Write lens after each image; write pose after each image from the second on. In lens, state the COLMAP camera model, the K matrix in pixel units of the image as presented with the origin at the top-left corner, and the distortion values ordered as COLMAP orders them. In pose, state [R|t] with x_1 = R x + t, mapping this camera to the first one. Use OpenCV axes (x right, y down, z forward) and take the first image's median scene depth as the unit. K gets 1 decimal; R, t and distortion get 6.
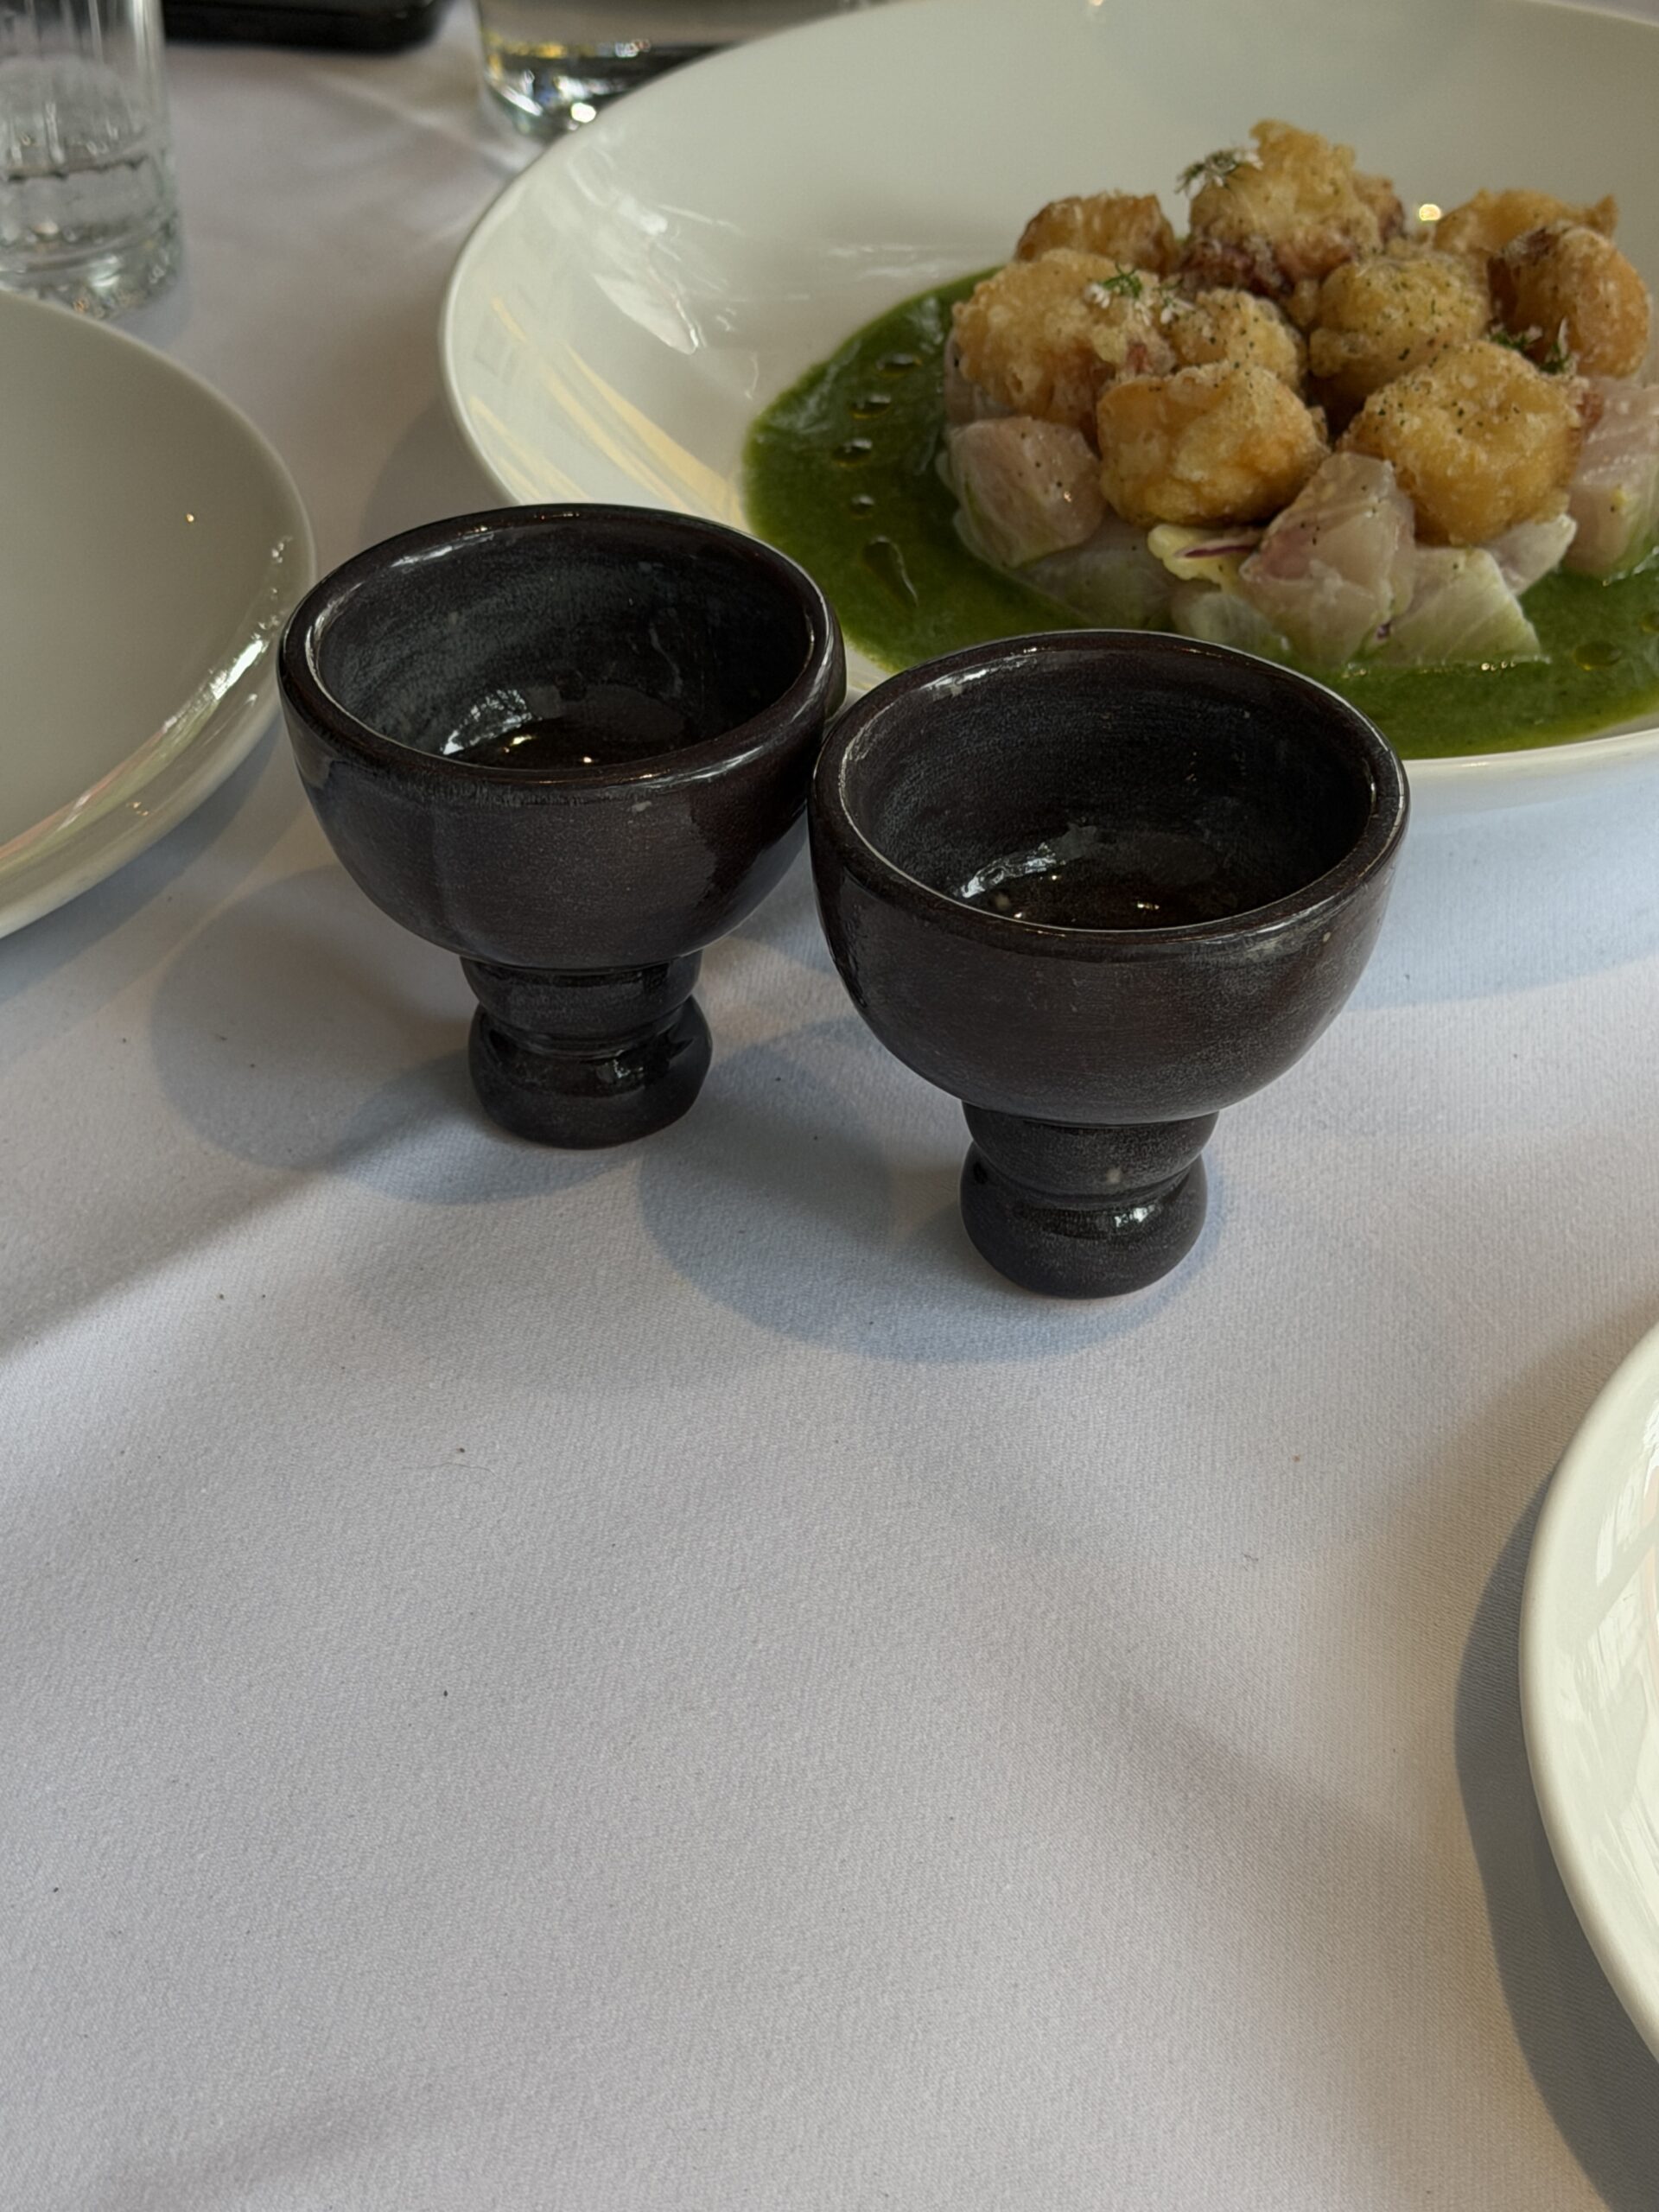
lens RADIAL K [[4263.4, 0, 830.2], [0, 4263.4, 1105.4], [0, 0, 1]] dist [0.055023, 0.000000]
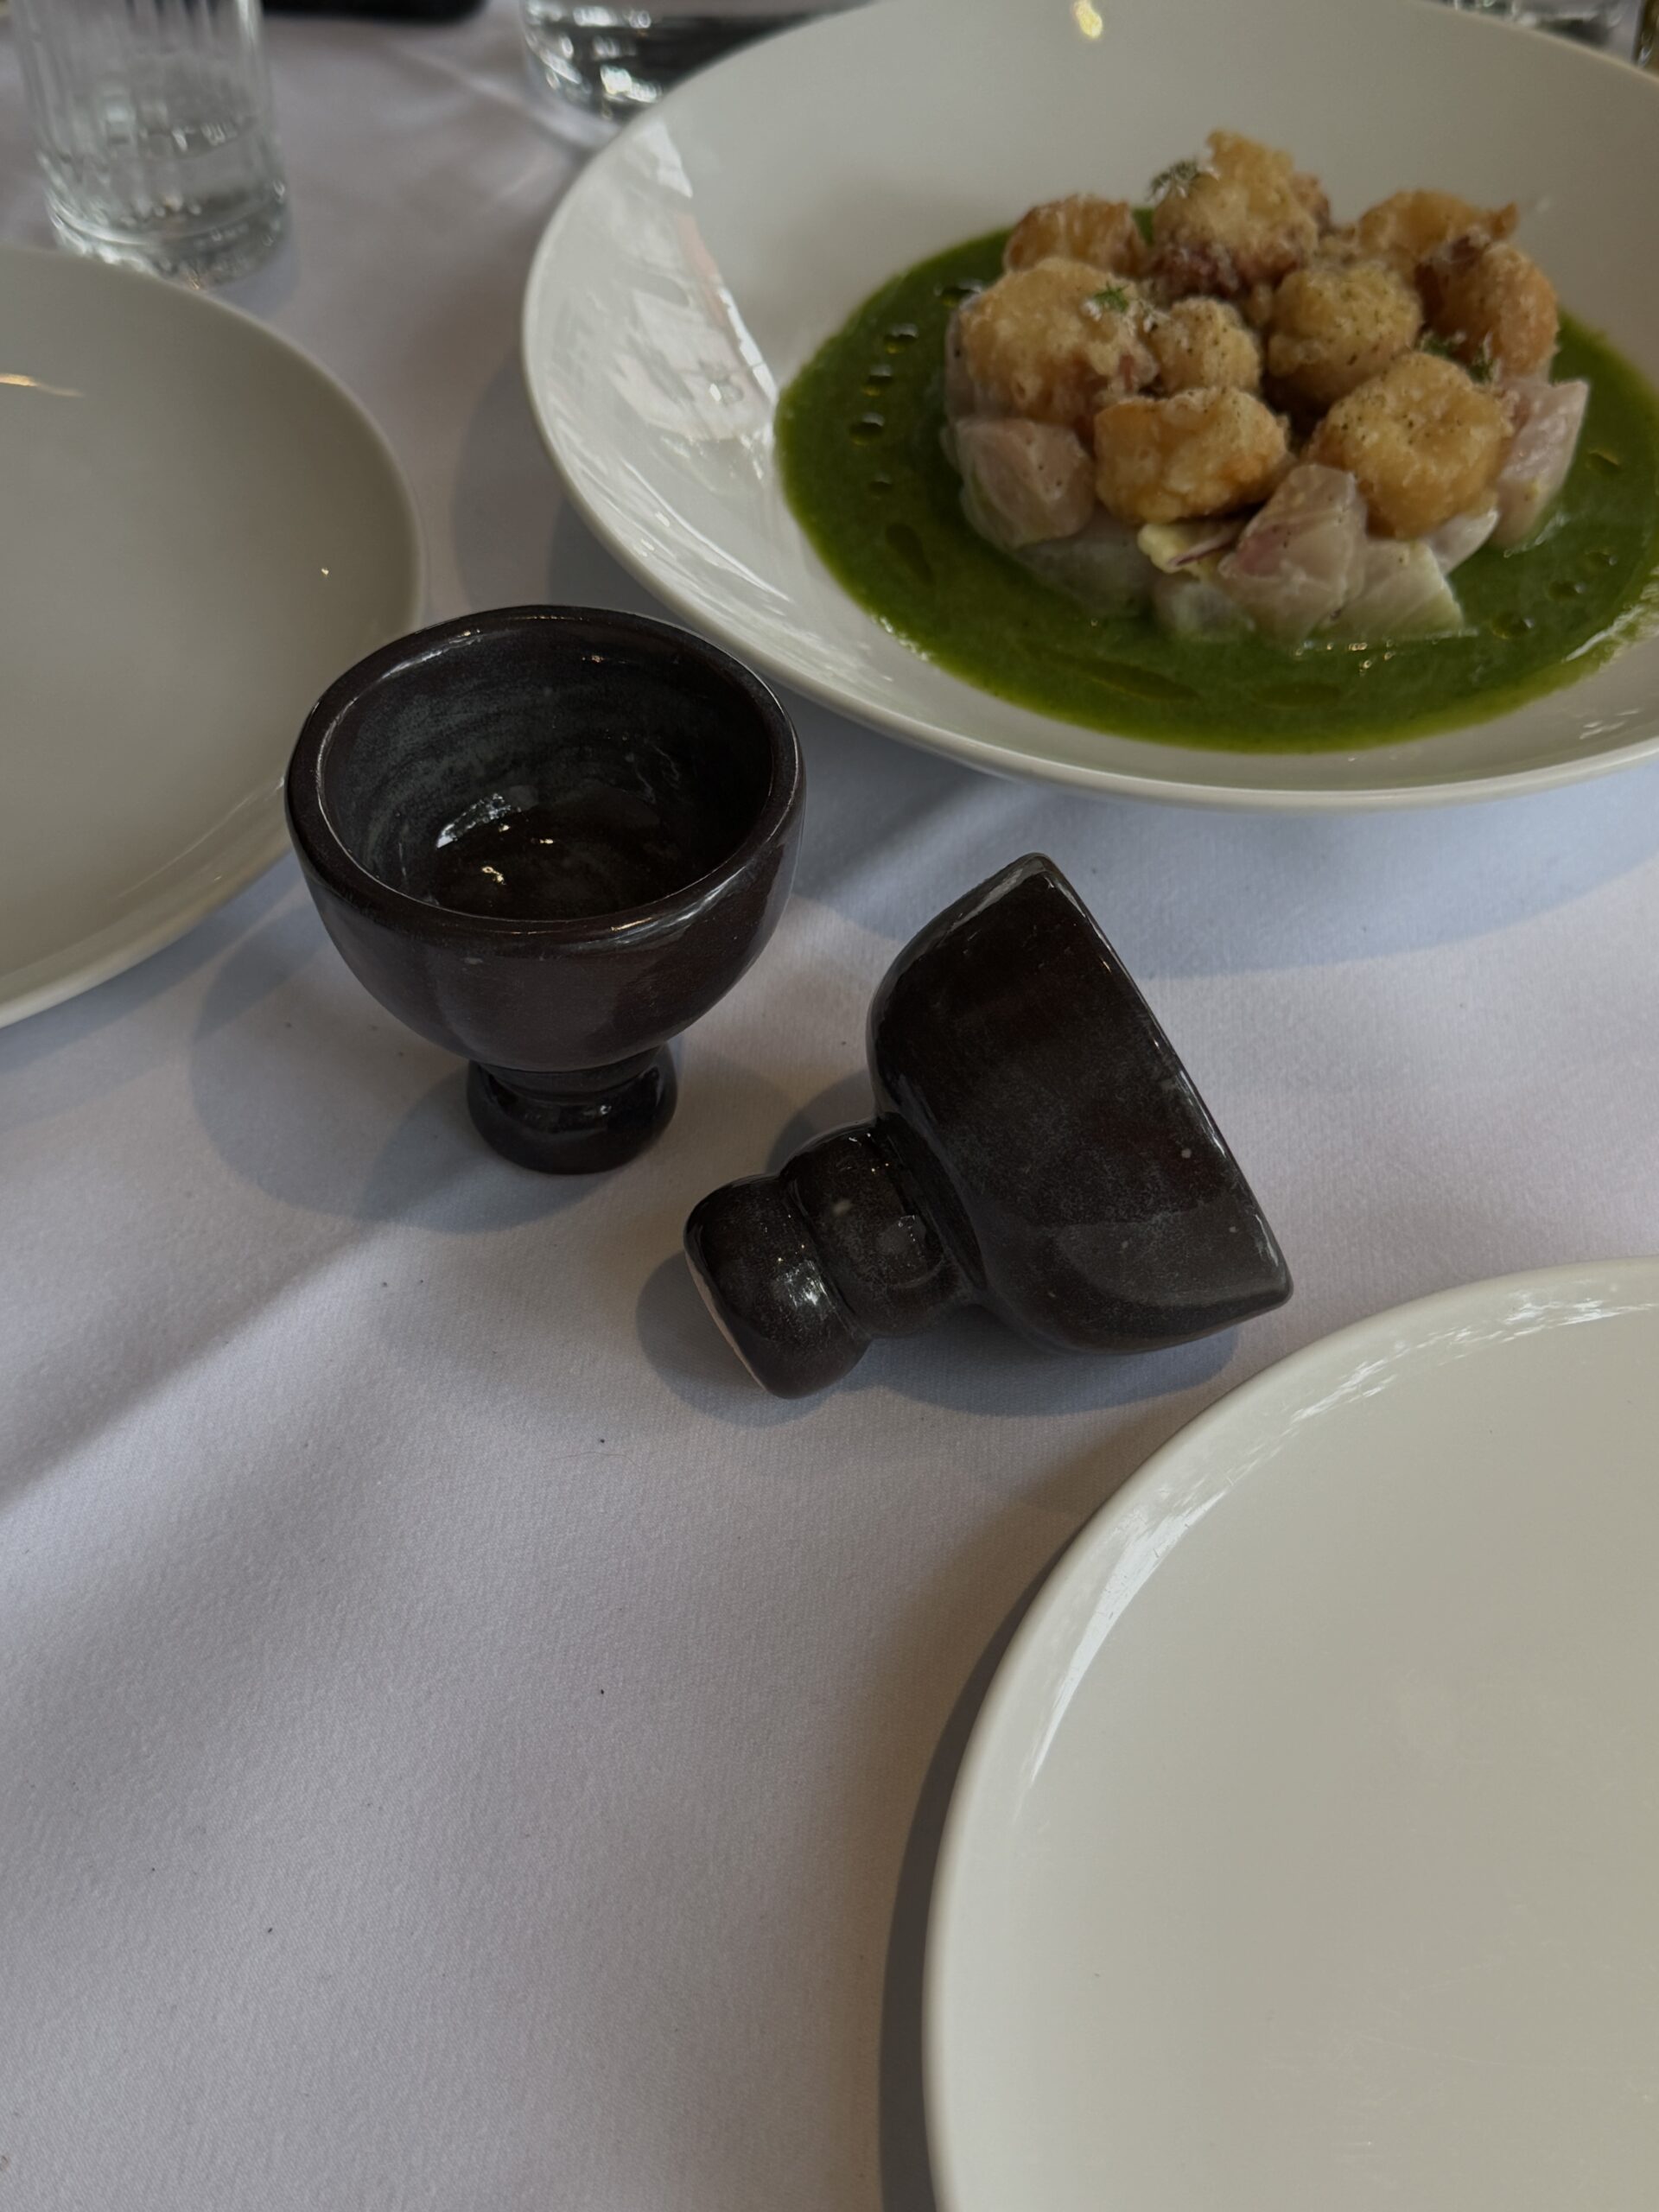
lens RADIAL K [[2631.6, 0, 827.6], [0, 2631.6, 1107.1], [0, 0, 1]] dist [0.066431, 0.000000]
pose [[0.999010, -0.020800, 0.039329, -0.042639], [0.012634, 0.980227, 0.197473, -0.123452], [-0.042659, -0.196780, 0.979519, 0.261628]]
